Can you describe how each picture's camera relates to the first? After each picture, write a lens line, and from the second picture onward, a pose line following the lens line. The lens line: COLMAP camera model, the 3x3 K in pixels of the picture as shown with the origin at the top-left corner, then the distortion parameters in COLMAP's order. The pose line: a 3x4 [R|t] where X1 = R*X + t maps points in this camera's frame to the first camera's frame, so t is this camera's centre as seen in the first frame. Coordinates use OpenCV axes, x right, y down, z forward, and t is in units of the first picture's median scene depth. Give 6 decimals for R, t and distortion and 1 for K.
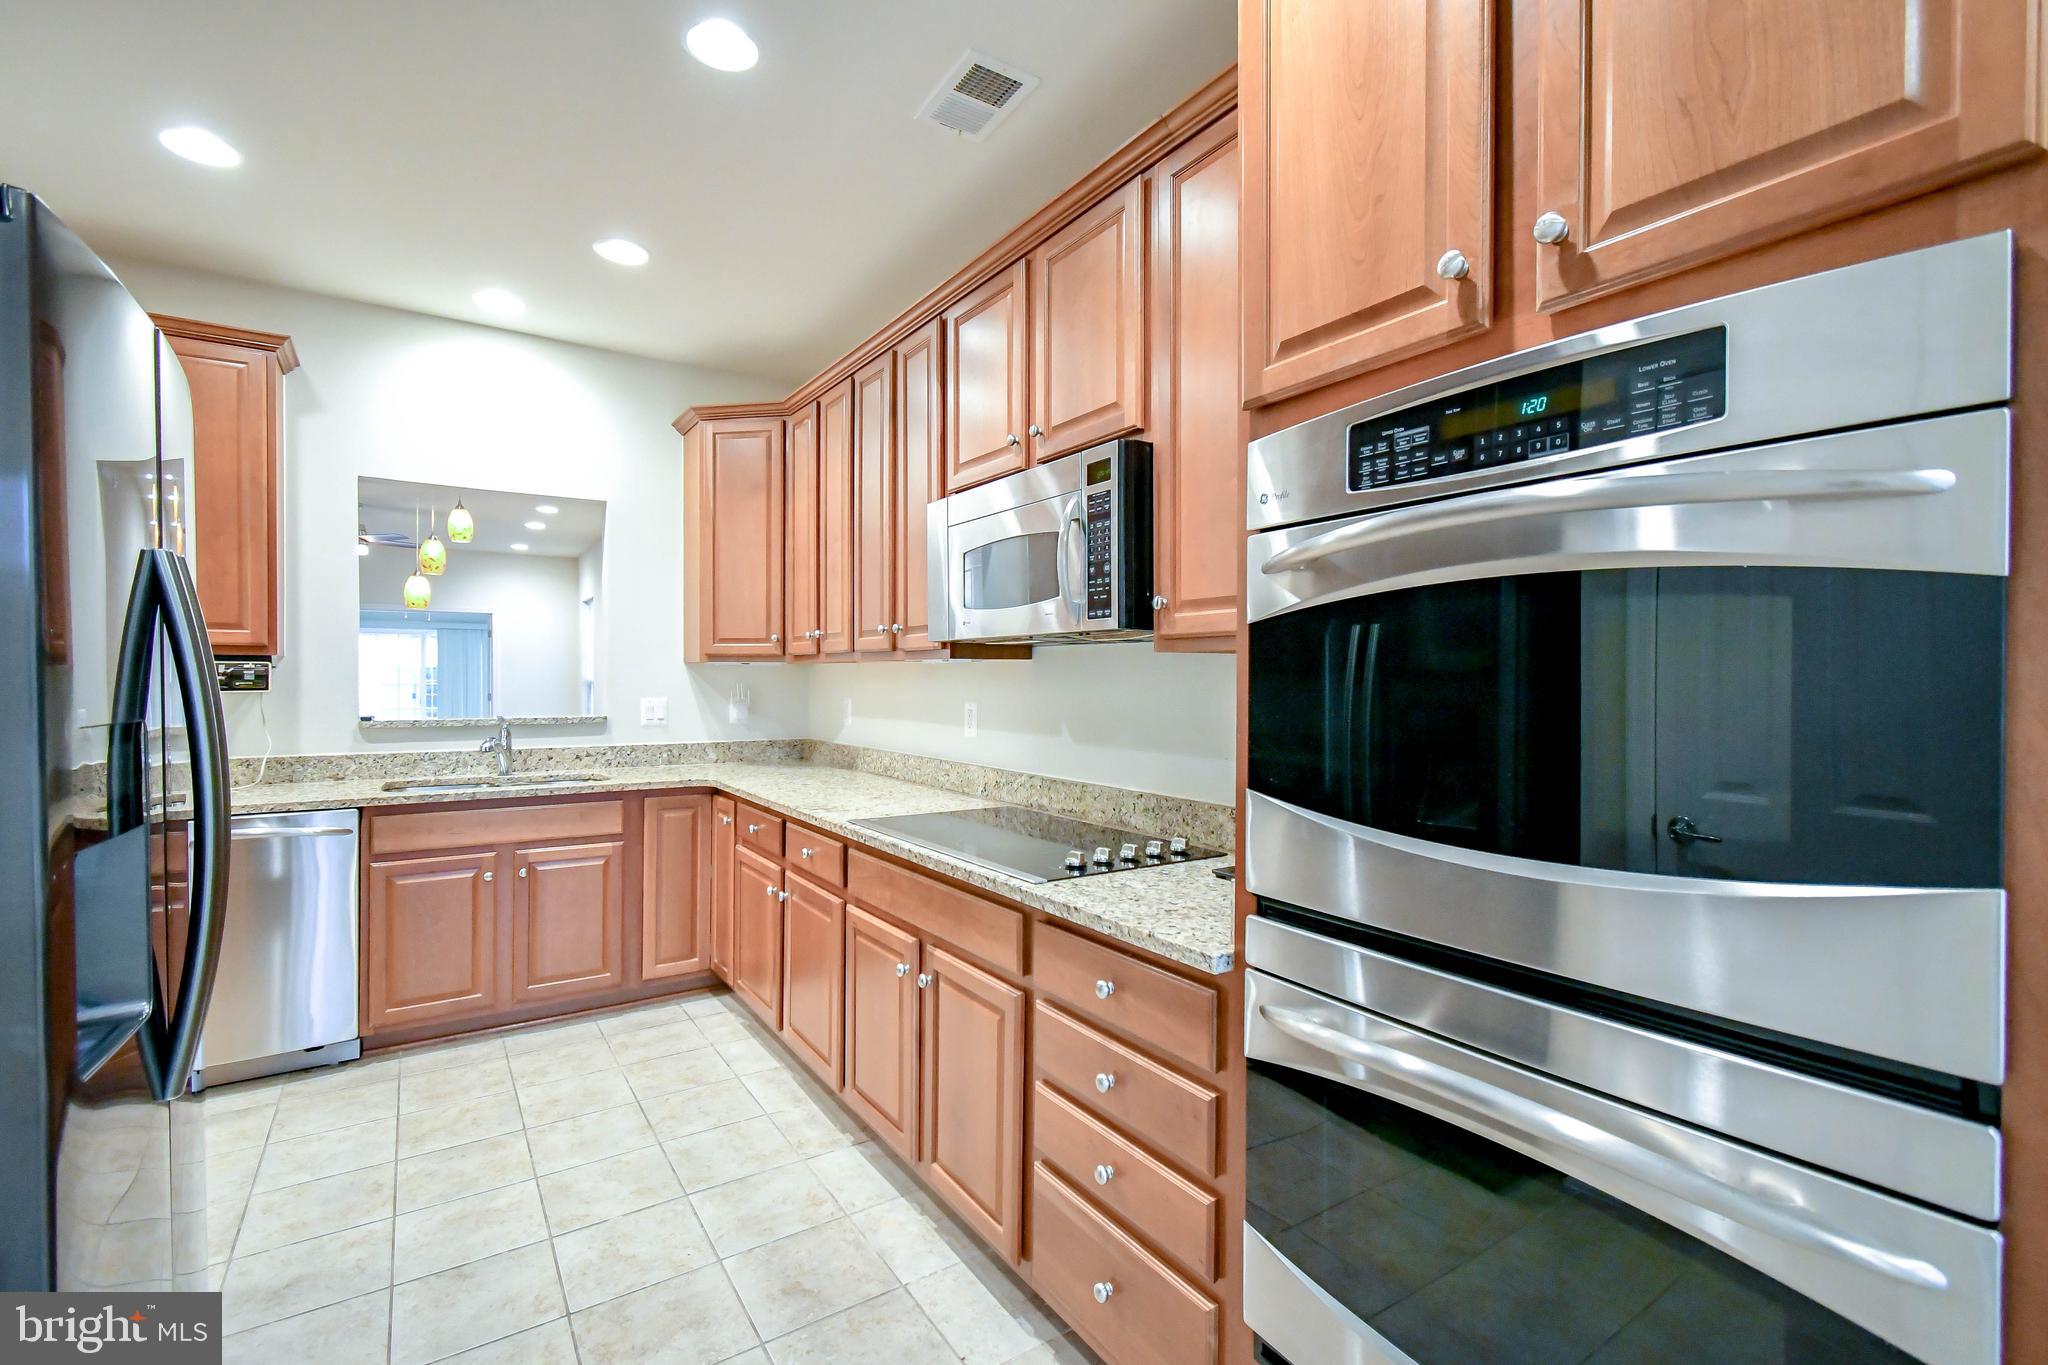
lens RADIAL K [[904.8, 0, 1027.7], [0, 904.8, 682.1], [0, 0, 1]] dist [0.006204, -0.002878]
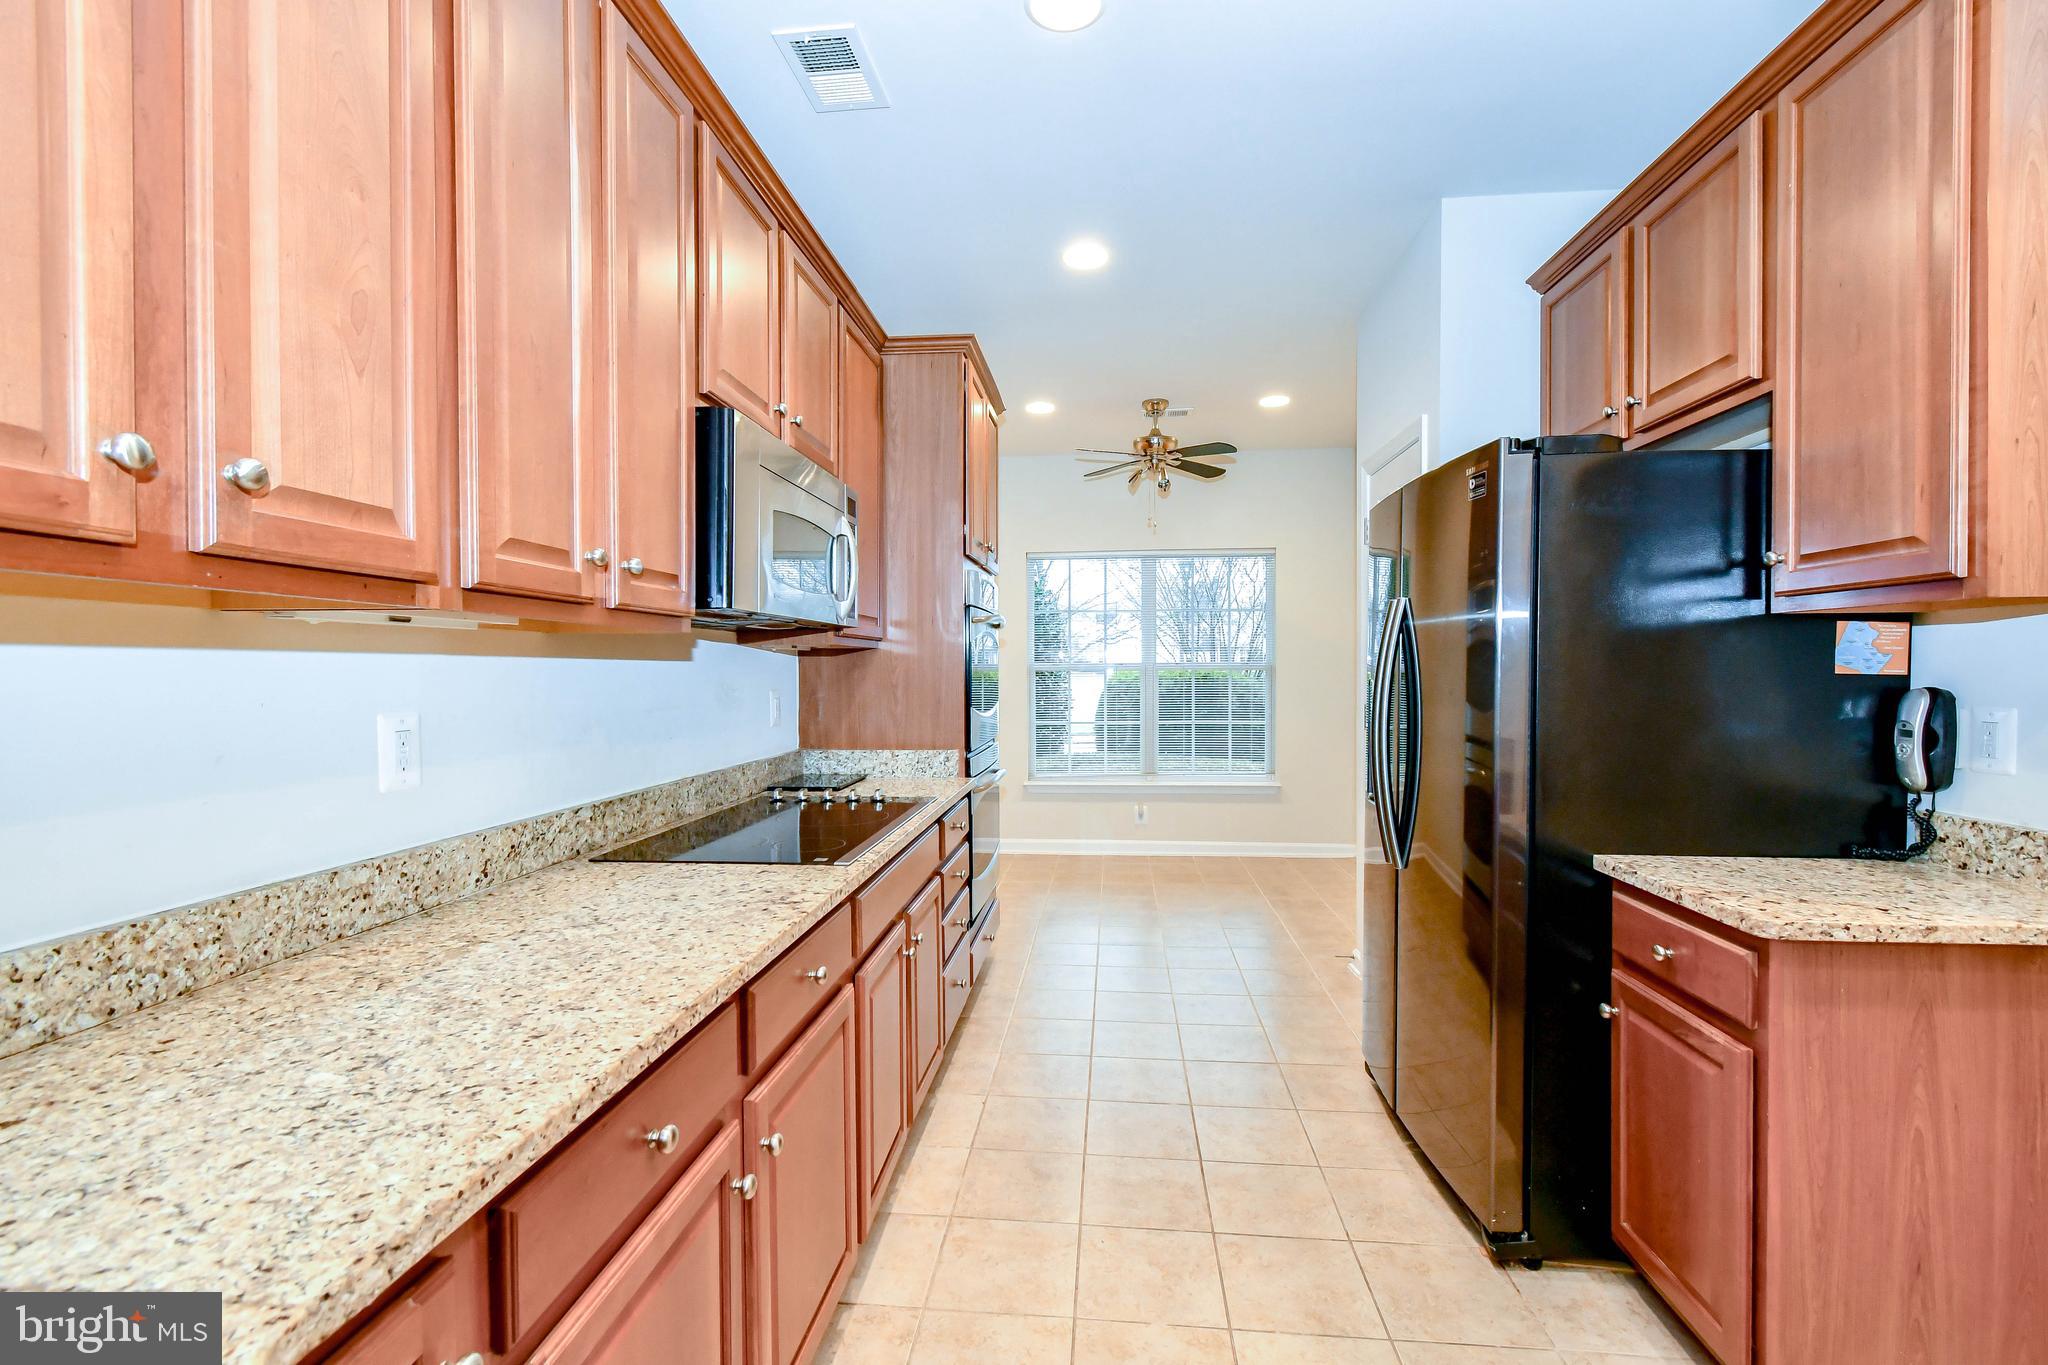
lens RADIAL K [[904.8, 0, 1024.0], [0, 904.8, 680.4], [0, 0, 1]] dist [0.006204, -0.002878]
pose [[-0.773094, -0.008456, 0.634235, -0.947003], [0.003974, 0.999827, 0.018174, -0.002290], [-0.634279, 0.016571, -0.772927, 1.840776]]
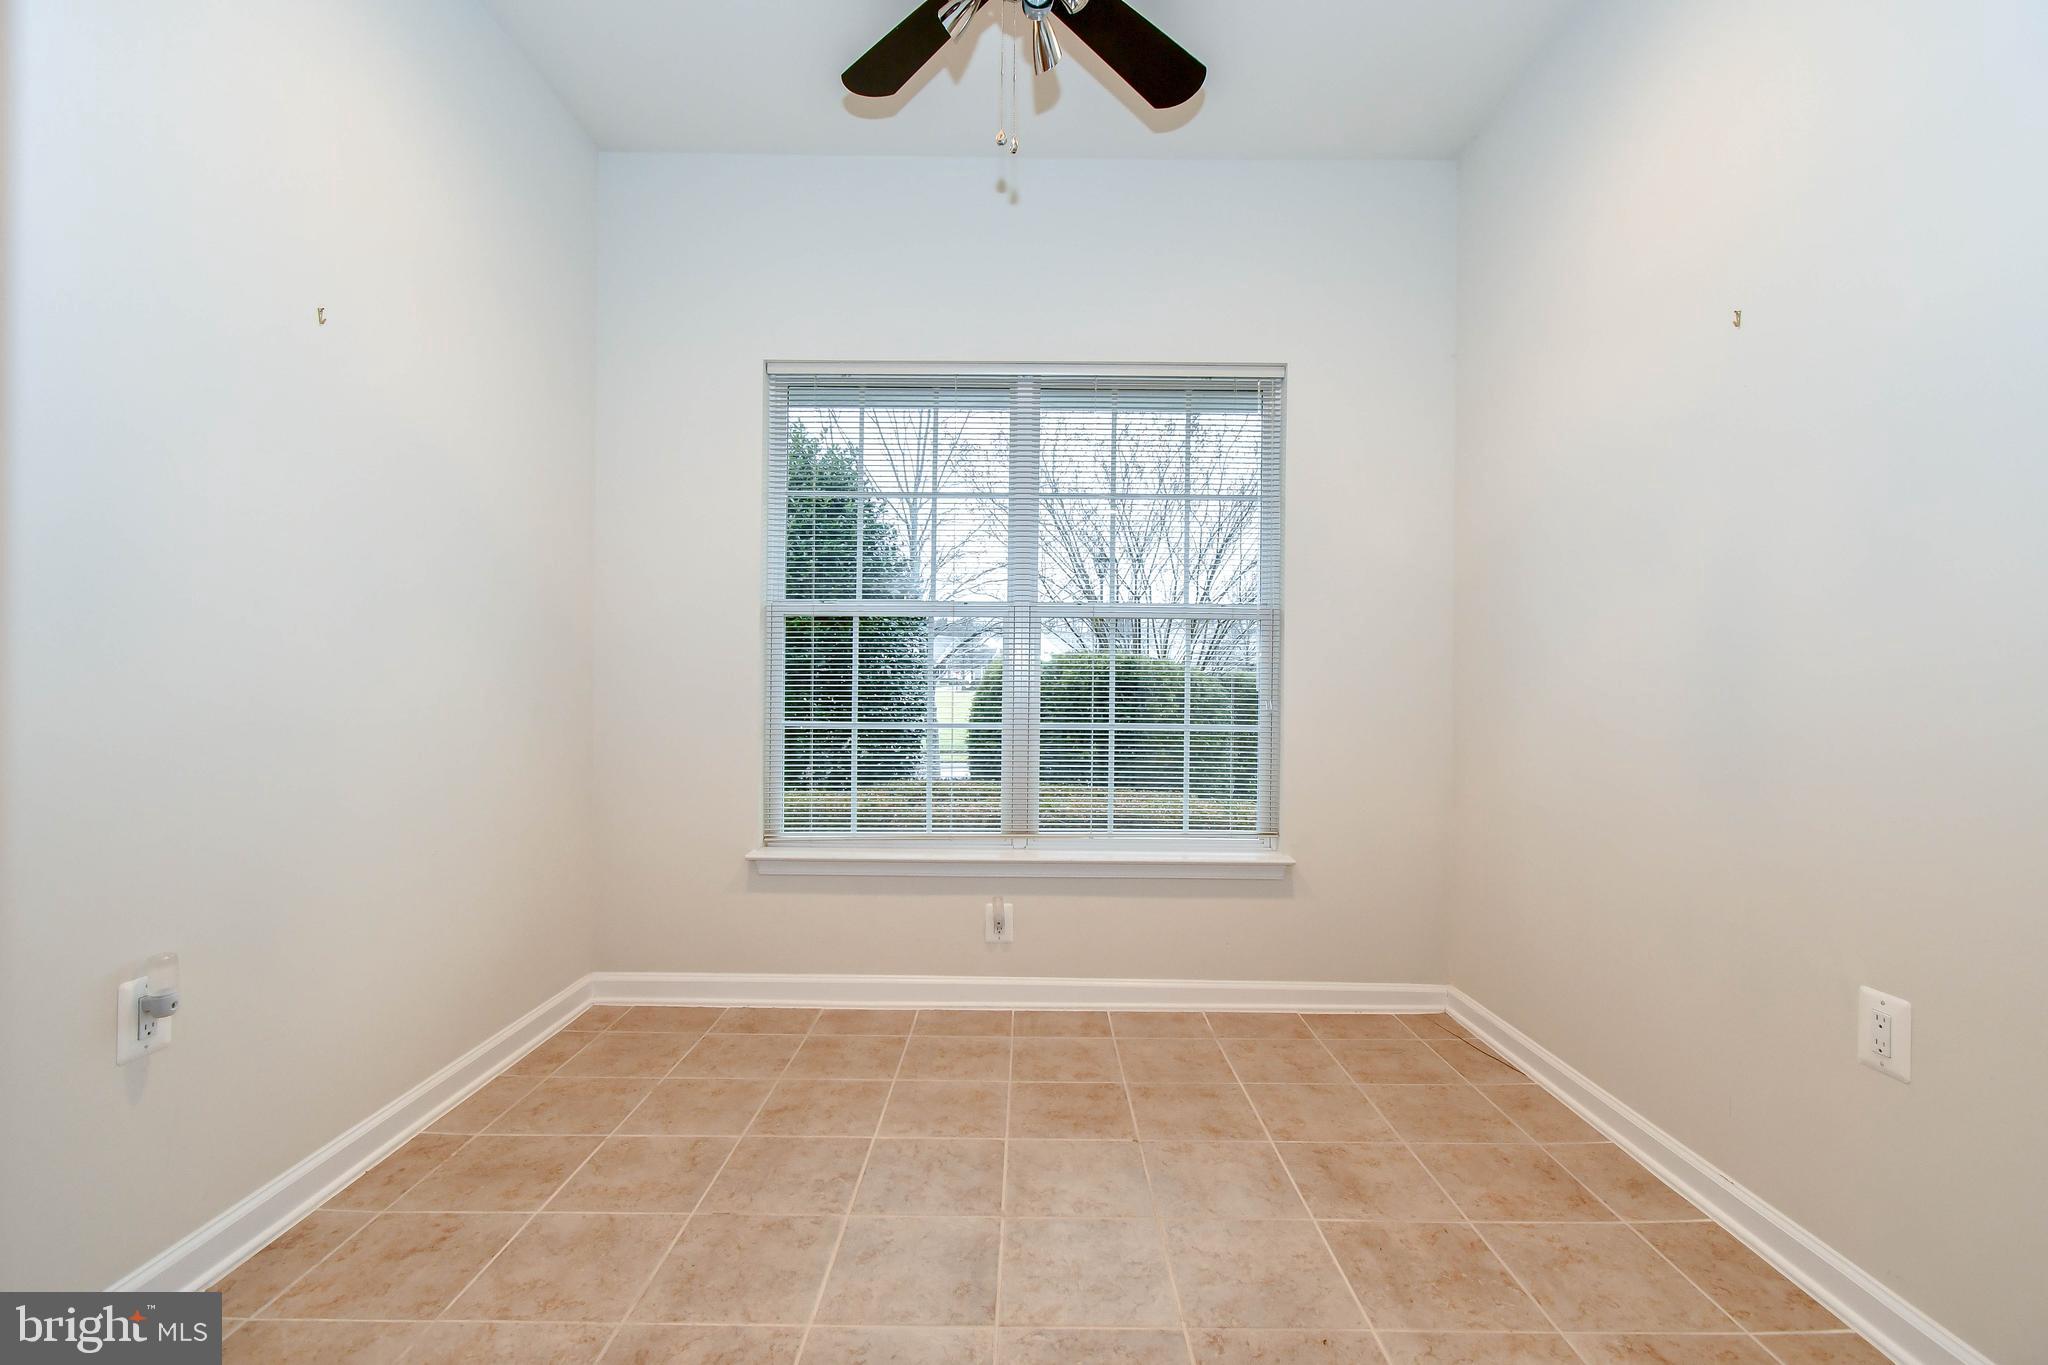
lens RADIAL K [[904.8, 0, 1024.6], [0, 904.8, 686.5], [0, 0, 1]] dist [0.006204, -0.002878]
pose [[-0.828769, -0.015335, 0.559380, -0.542582], [-0.014066, 0.999879, 0.006572, 0.062281], [-0.559414, -0.002422, -0.828885, 1.113815]]
